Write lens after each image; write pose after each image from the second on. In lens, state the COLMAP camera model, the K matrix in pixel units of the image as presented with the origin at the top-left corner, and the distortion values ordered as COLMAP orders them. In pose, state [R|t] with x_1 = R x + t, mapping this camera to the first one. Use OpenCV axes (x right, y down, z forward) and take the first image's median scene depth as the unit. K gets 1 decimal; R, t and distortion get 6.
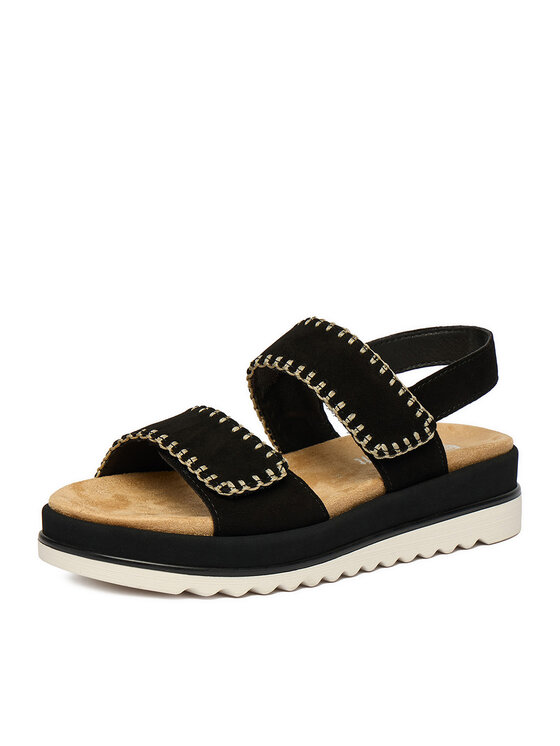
lens RADIAL K [[2197.9, 0, 280.0], [0, 2197.9, 373.0], [0, 0, 1]] dist [-0.299858, 0.030039]
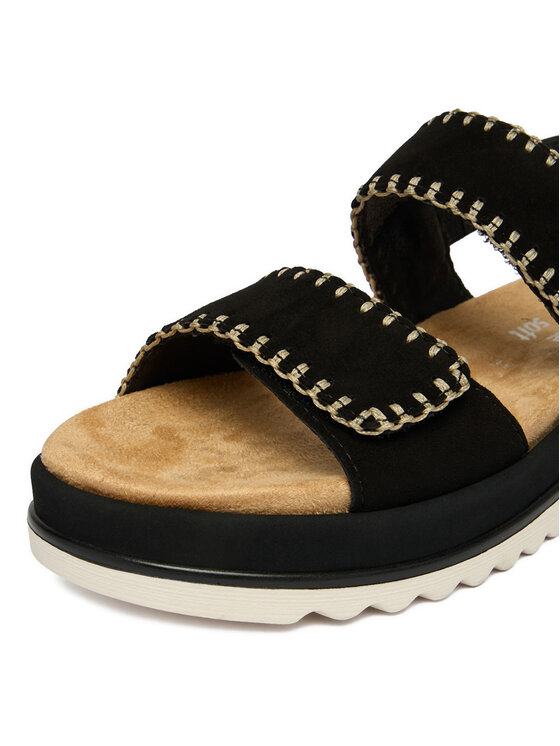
lens RADIAL K [[1107.3, 0, 280.0], [0, 1107.3, 373.0], [0, 0, 1]] dist [-0.367635, 3.239141]
pose [[0.993773, -0.058078, 0.095086, -0.070043], [0.043166, 0.987440, 0.151980, -0.001758], [-0.102718, -0.146930, 0.983799, 0.716831]]
